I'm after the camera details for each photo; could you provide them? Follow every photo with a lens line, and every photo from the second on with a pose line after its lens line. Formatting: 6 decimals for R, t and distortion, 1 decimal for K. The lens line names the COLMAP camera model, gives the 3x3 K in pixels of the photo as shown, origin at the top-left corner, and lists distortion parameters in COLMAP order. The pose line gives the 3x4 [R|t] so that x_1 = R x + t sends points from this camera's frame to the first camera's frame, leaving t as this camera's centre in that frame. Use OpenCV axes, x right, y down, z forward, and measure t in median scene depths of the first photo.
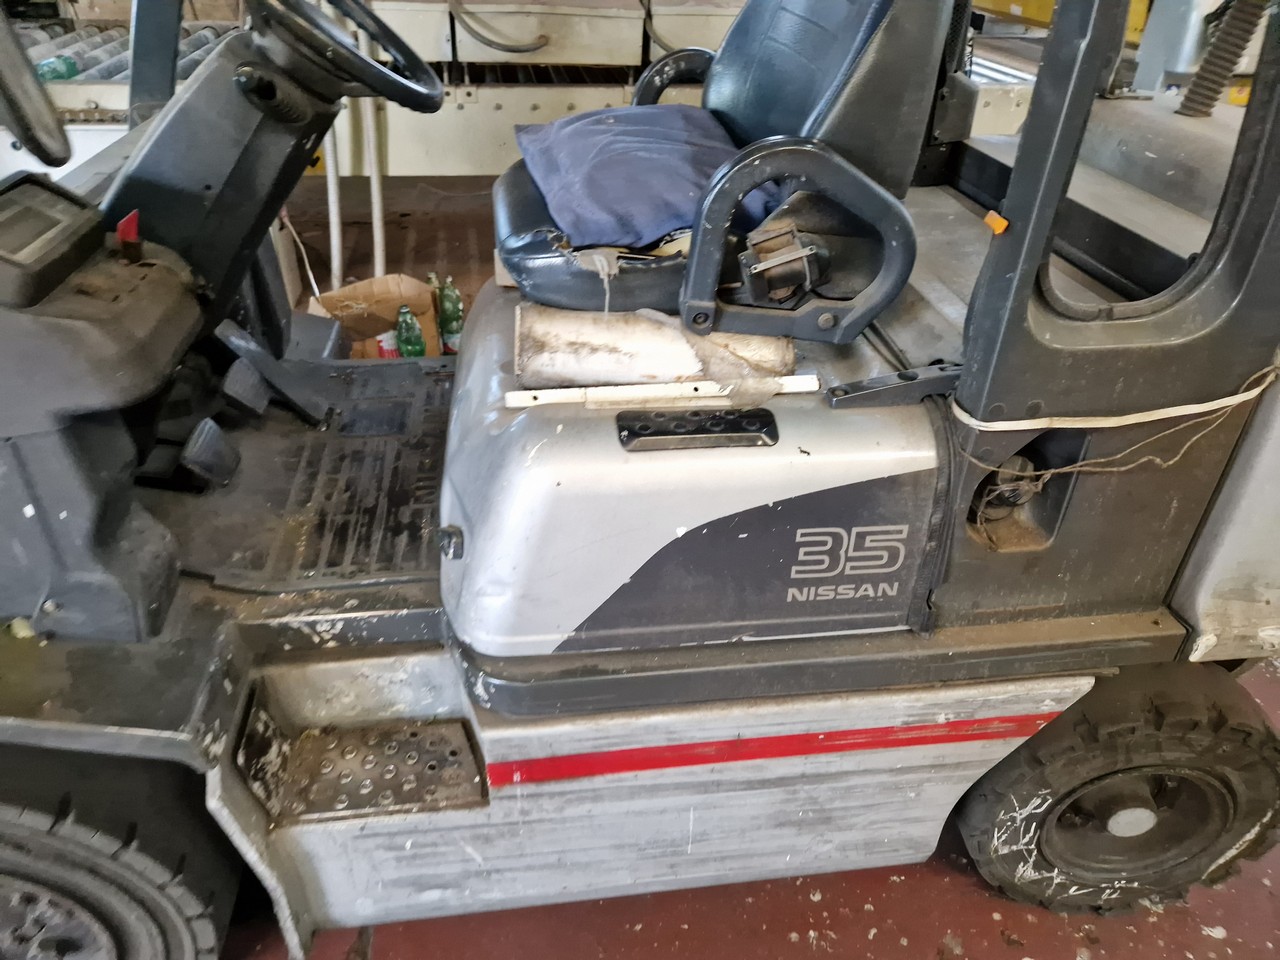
lens RADIAL K [[866.8, 0, 628.9], [0, 866.8, 491.0], [0, 0, 1]] dist [0.069205, -0.060295]
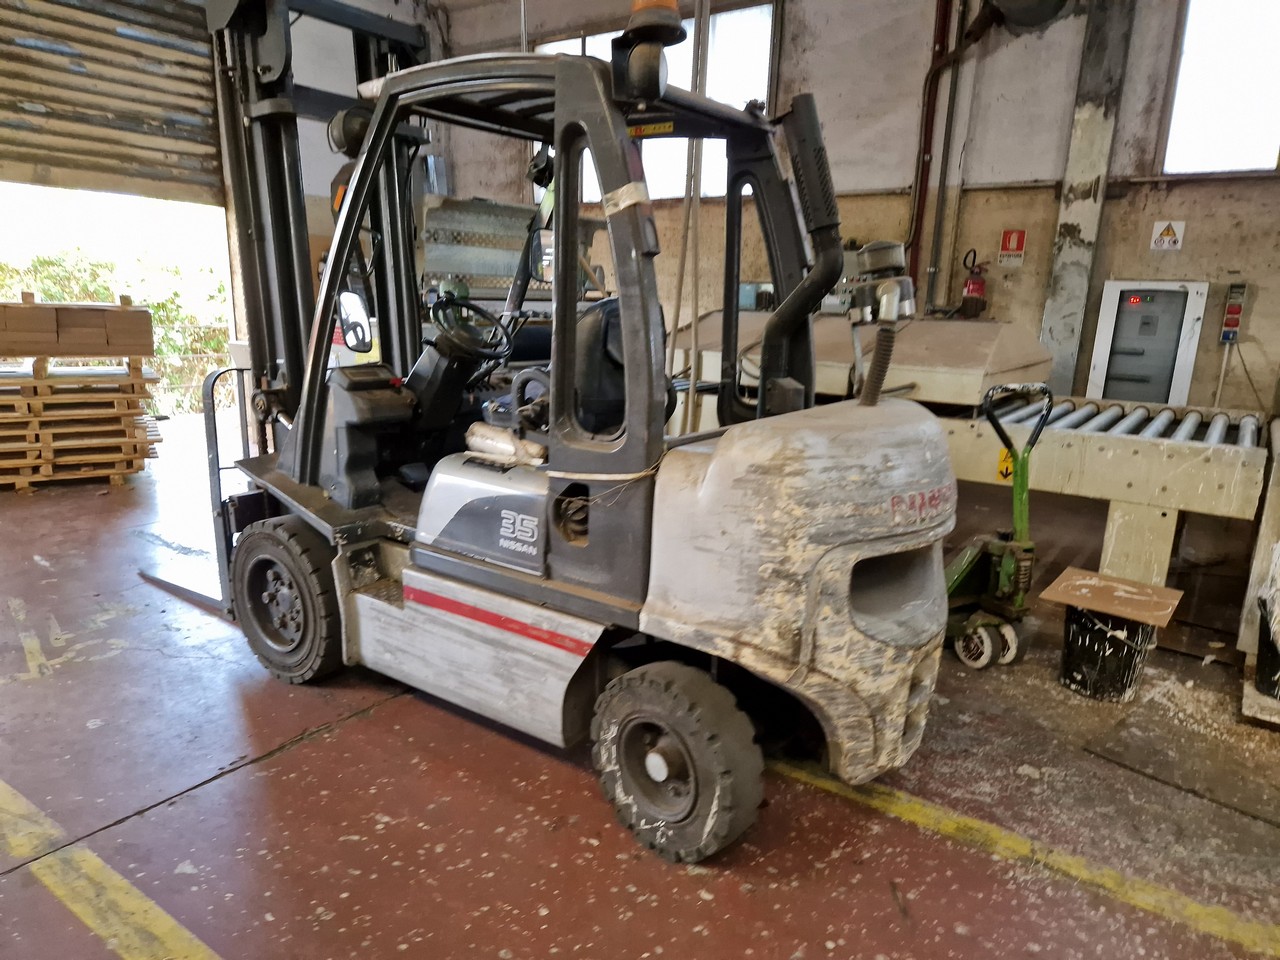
lens RADIAL K [[866.8, 0, 622.3], [0, 866.8, 493.4], [0, 0, 1]] dist [0.069205, -0.060295]
pose [[0.717655, 0.150904, -0.679853, 2.003409], [-0.397407, 0.890418, -0.221862, 0.394006], [0.571874, 0.429399, 0.698983, -0.519053]]
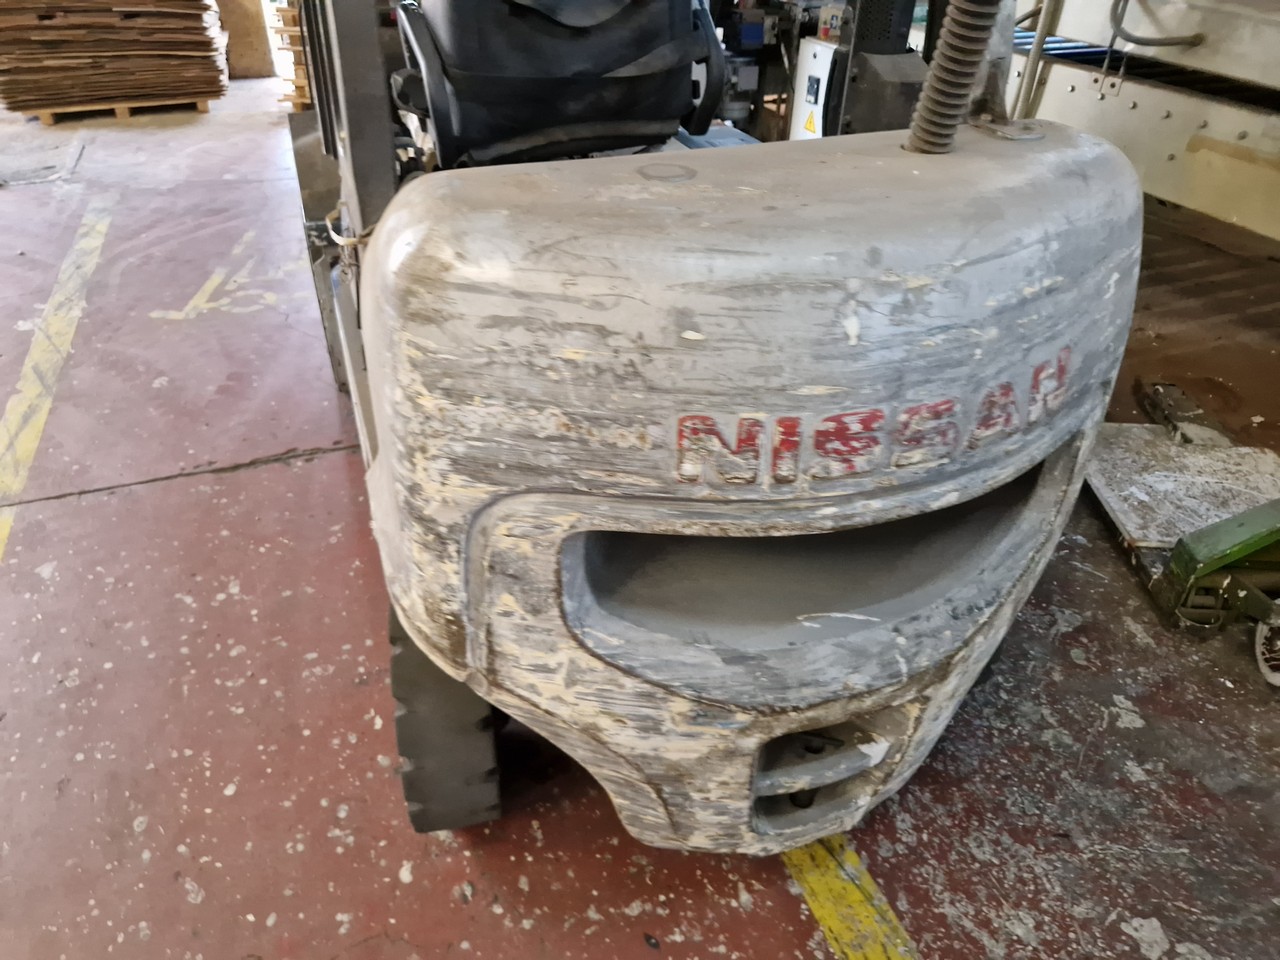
lens RADIAL K [[866.8, 0, 613.4], [0, 866.8, 490.5], [0, 0, 1]] dist [0.069205, -0.060295]
pose [[0.197048, 0.547396, -0.813345, 1.788144], [-0.552439, 0.747357, 0.369147, -0.464813], [0.809928, 0.376583, 0.449668, 0.787908]]
